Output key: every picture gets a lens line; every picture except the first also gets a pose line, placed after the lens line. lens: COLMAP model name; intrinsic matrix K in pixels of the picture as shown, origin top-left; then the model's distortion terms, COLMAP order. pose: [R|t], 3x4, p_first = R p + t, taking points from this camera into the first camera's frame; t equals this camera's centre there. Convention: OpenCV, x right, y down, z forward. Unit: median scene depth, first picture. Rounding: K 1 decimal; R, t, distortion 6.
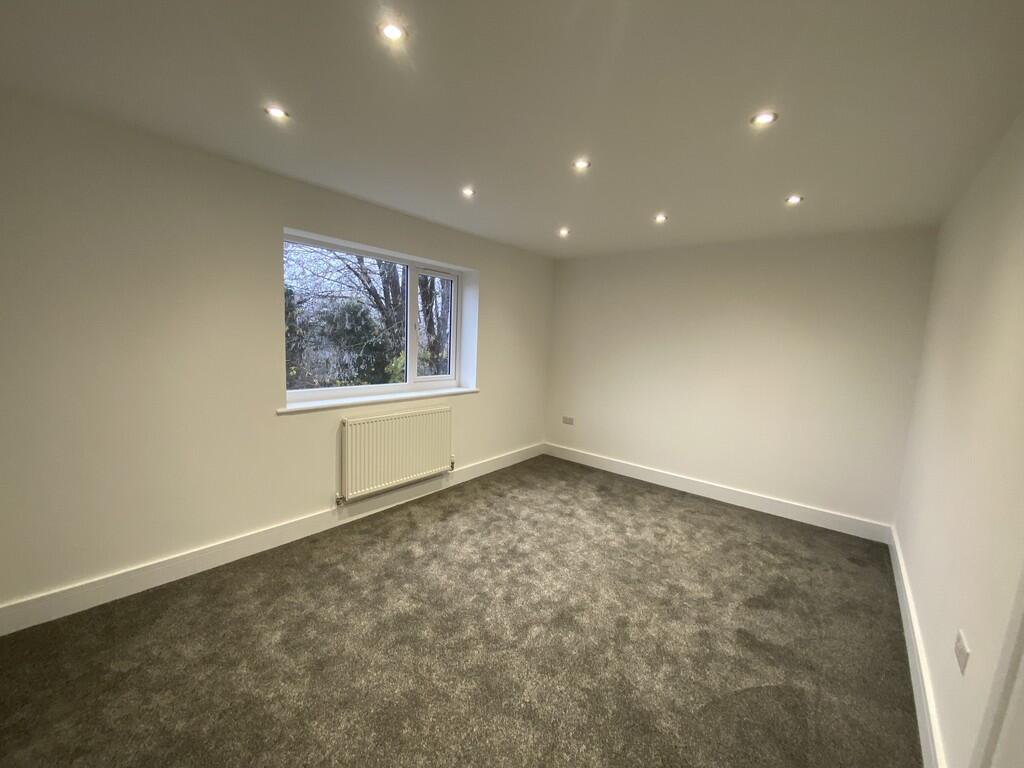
lens RADIAL K [[421.4, 0, 510.3], [0, 421.4, 385.1], [0, 0, 1]] dist [0.049935, -0.030779]
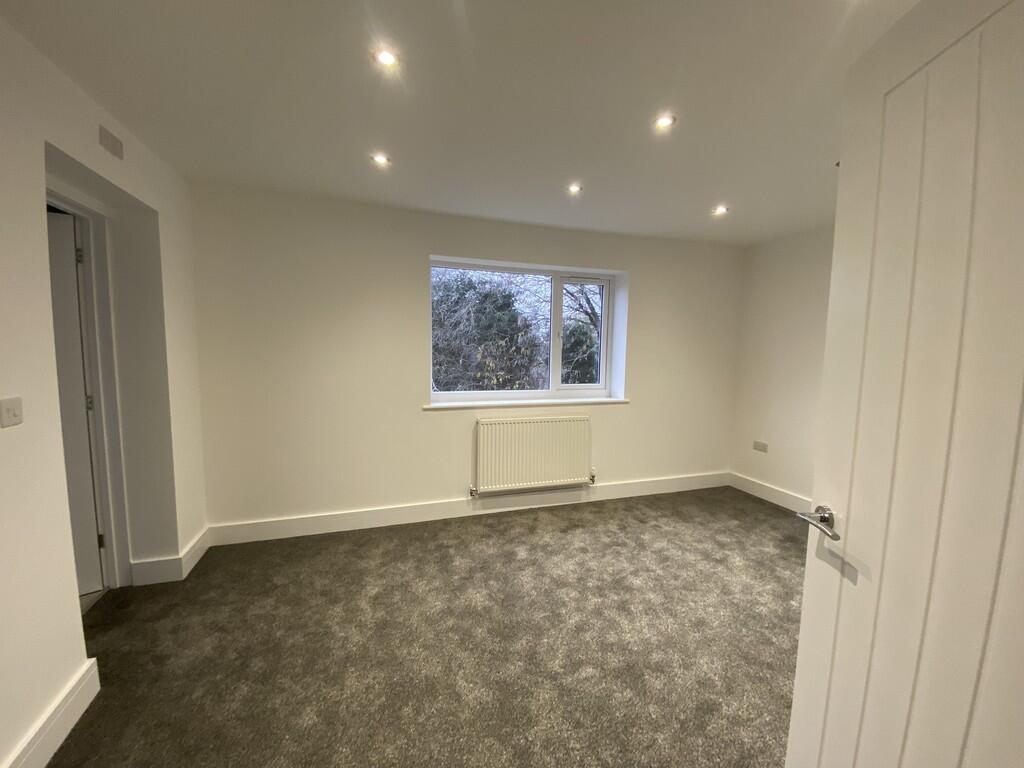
lens RADIAL K [[421.4, 0, 510.3], [0, 421.4, 385.1], [0, 0, 1]] dist [0.049935, -0.030779]
pose [[0.848527, 0.021083, -0.528732, 0.259114], [-0.045699, 0.998392, -0.033528, 0.026401], [0.527175, 0.052611, 0.848126, 0.112434]]
